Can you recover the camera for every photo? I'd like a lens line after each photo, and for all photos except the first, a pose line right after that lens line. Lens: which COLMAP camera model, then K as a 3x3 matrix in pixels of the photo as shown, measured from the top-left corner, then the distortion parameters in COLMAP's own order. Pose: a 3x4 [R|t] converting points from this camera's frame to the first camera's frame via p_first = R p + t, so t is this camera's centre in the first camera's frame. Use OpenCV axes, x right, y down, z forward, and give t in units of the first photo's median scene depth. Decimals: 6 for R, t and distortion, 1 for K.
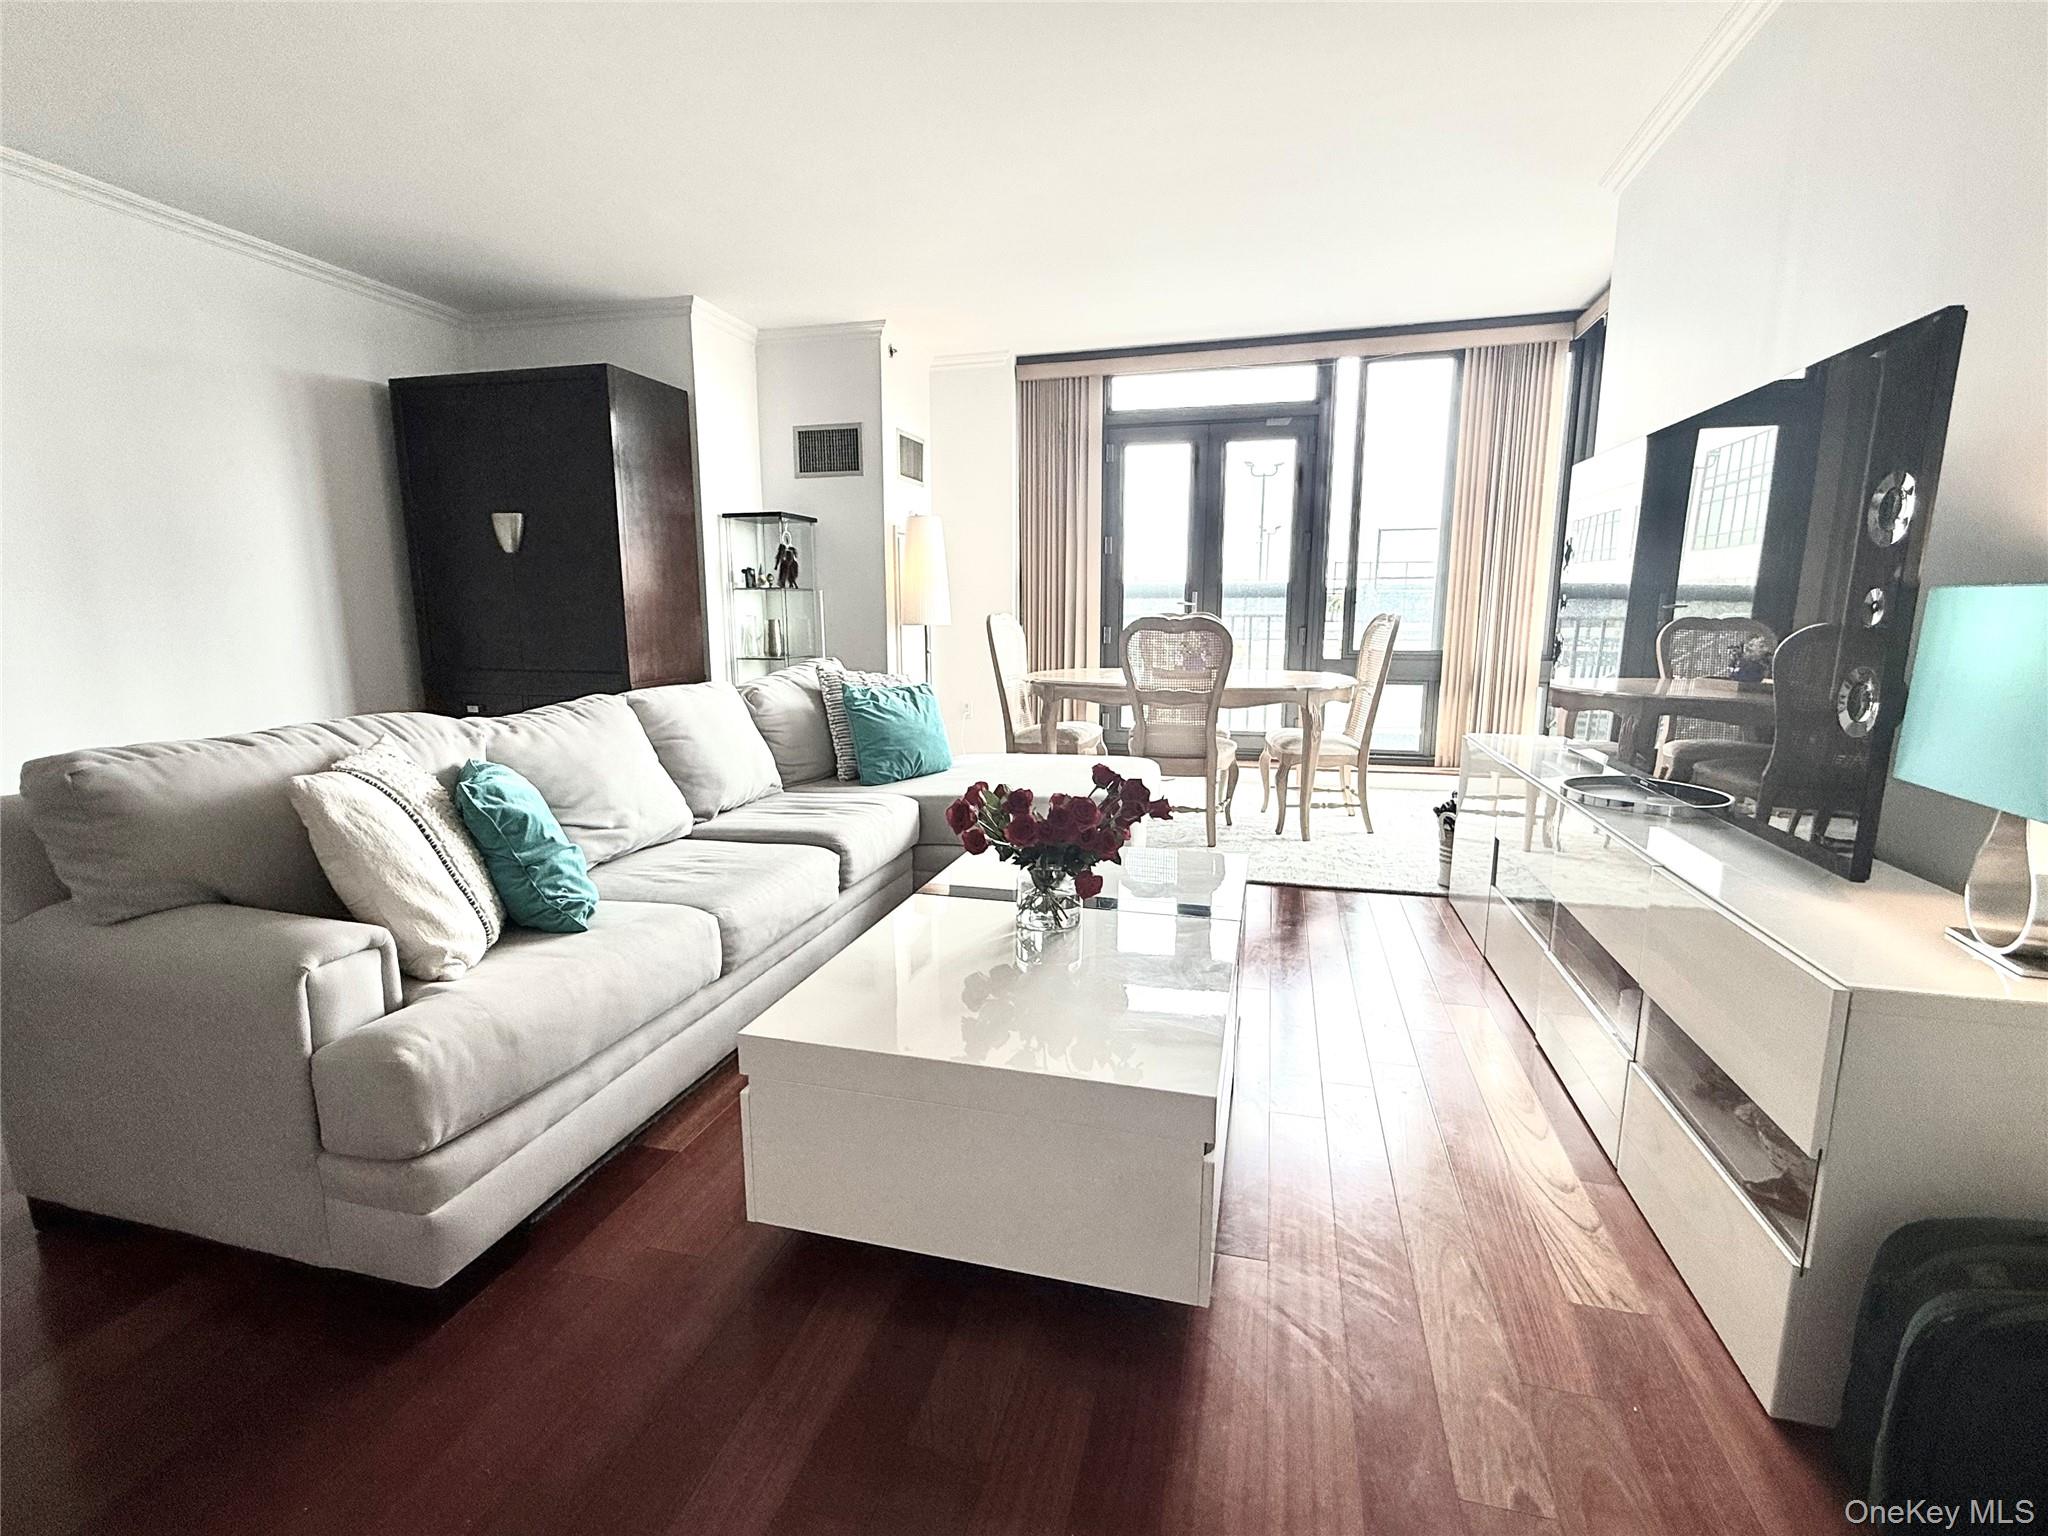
lens RADIAL K [[943.8, 0, 1023.4], [0, 943.8, 776.1], [0, 0, 1]] dist [-0.001497, -0.000450]
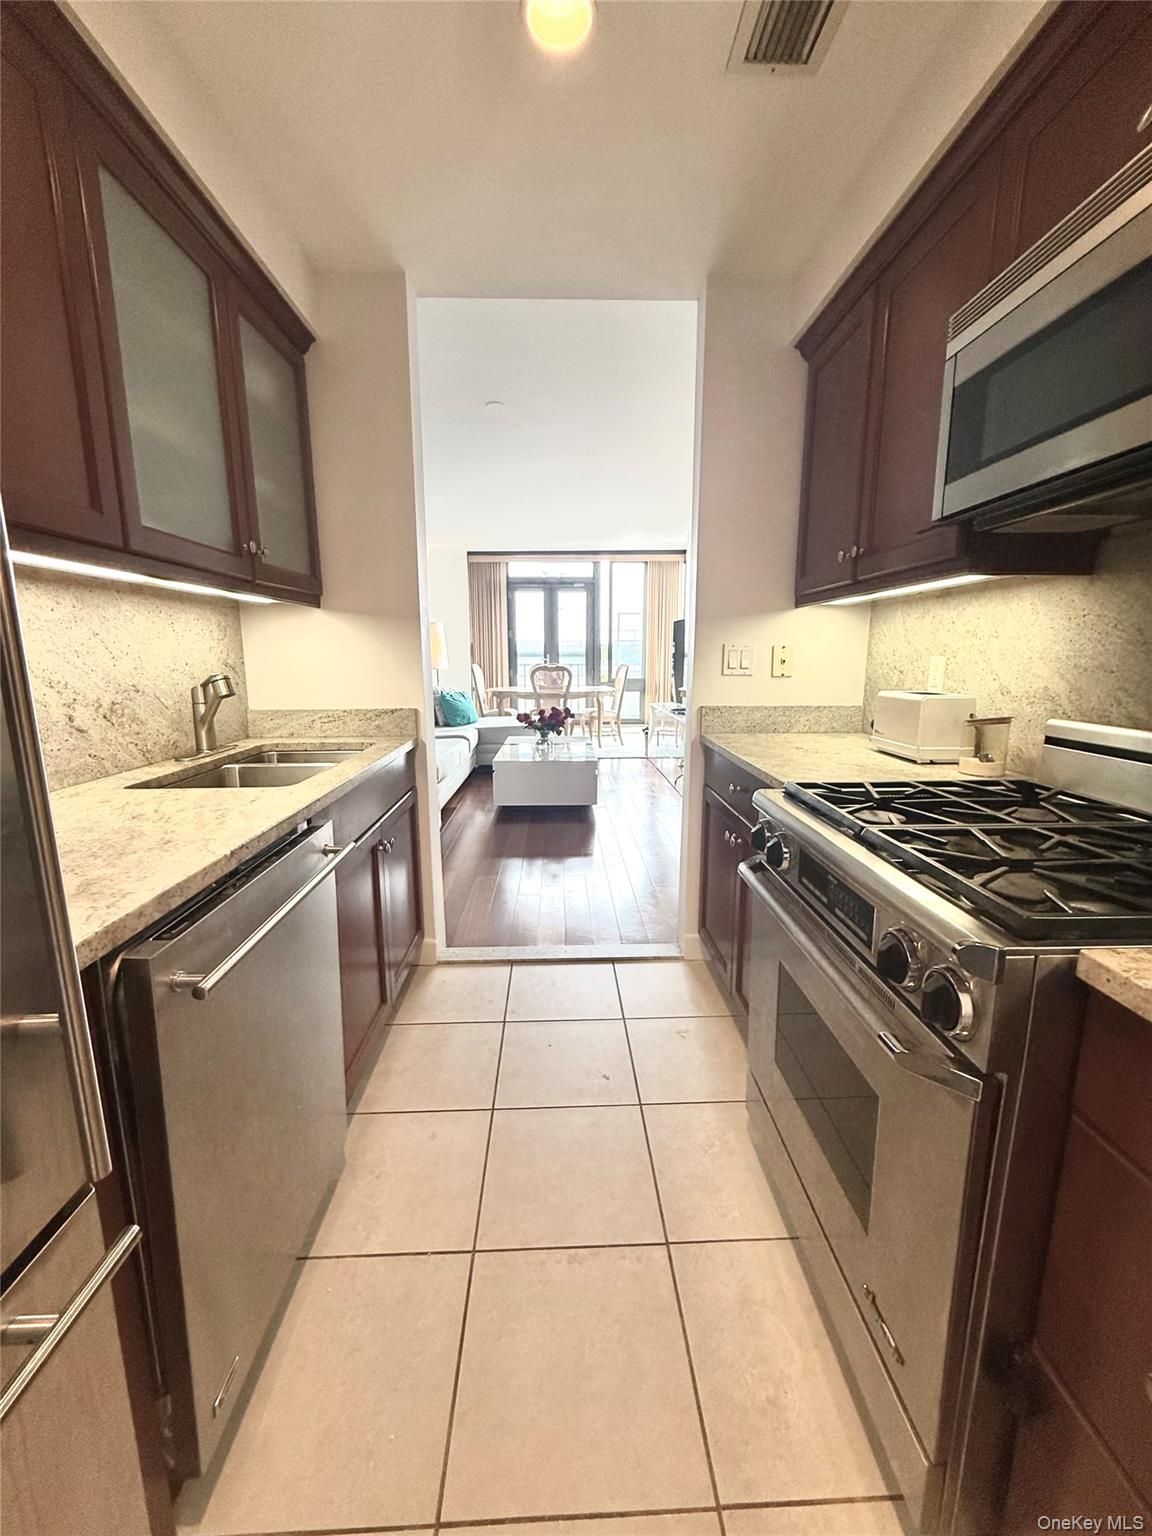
lens RADIAL K [[615.2, 0, 577.3], [0, 615.2, 763.0], [0, 0, 1]] dist [-0.000337, 0.000665]
pose [[0.958757, -0.047307, 0.280263, -0.251464], [0.048126, 0.998833, 0.003962, 0.097969], [-0.280123, 0.009689, 0.959915, -0.652497]]
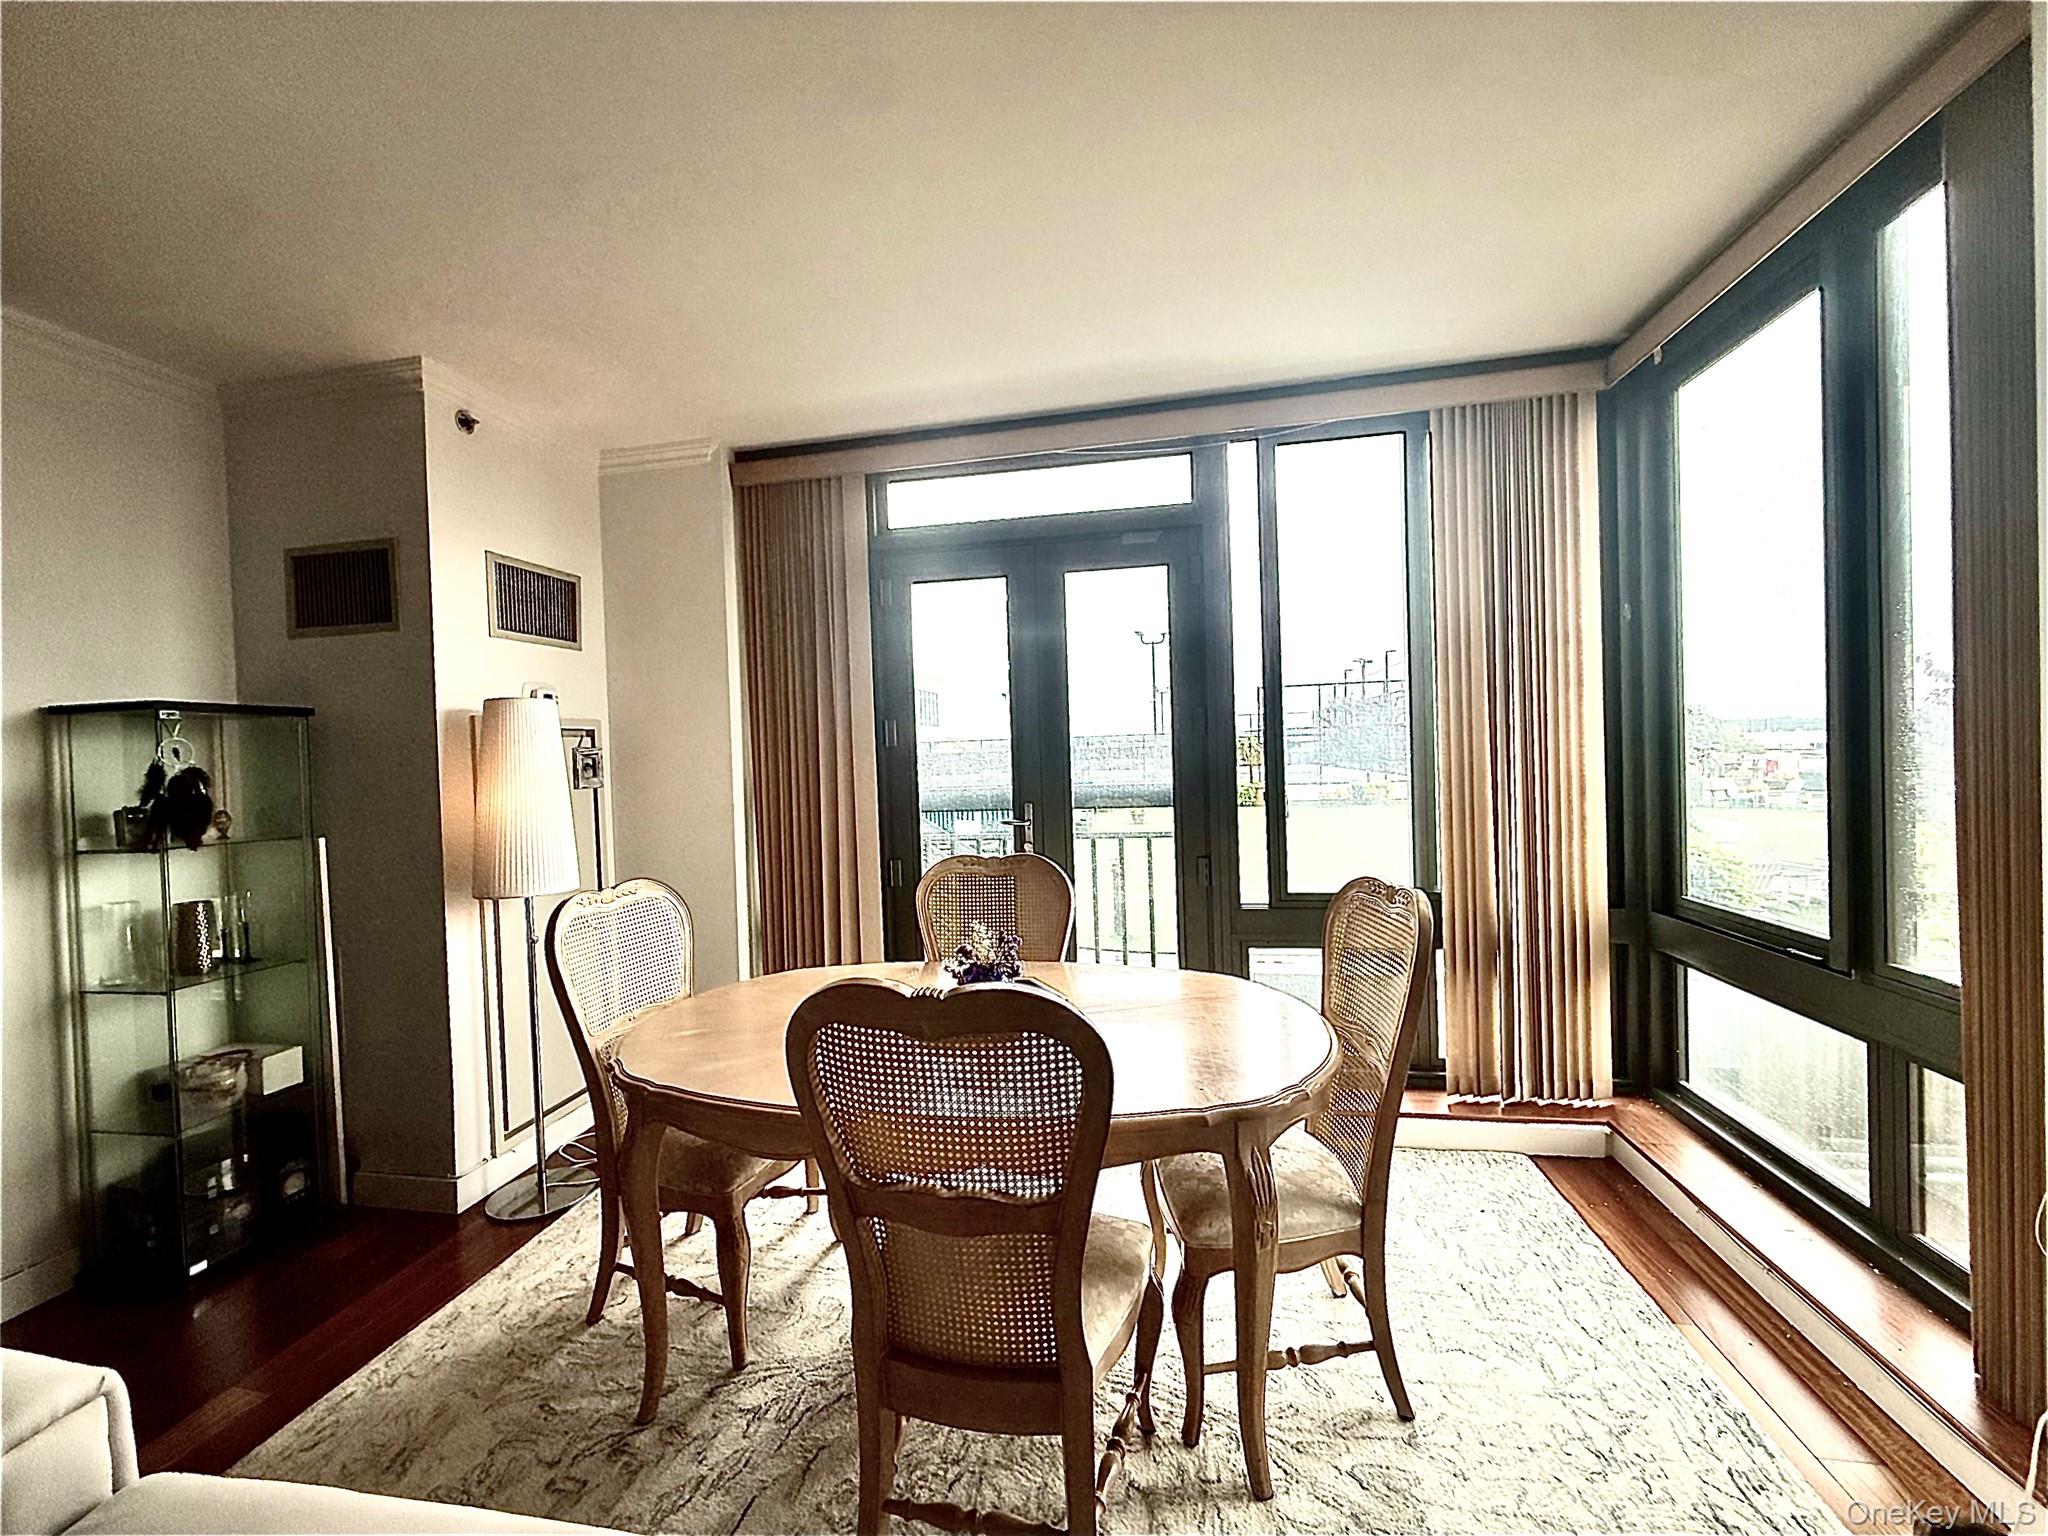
lens RADIAL K [[820.2, 0, 1025.7], [0, 820.2, 760.5], [0, 0, 1]] dist [-0.000337, 0.000665]
pose [[0.996156, -0.031941, 0.081570, 0.180247], [0.045185, 0.985078, -0.166072, -0.174904], [-0.075048, 0.169119, 0.982734, 0.609388]]
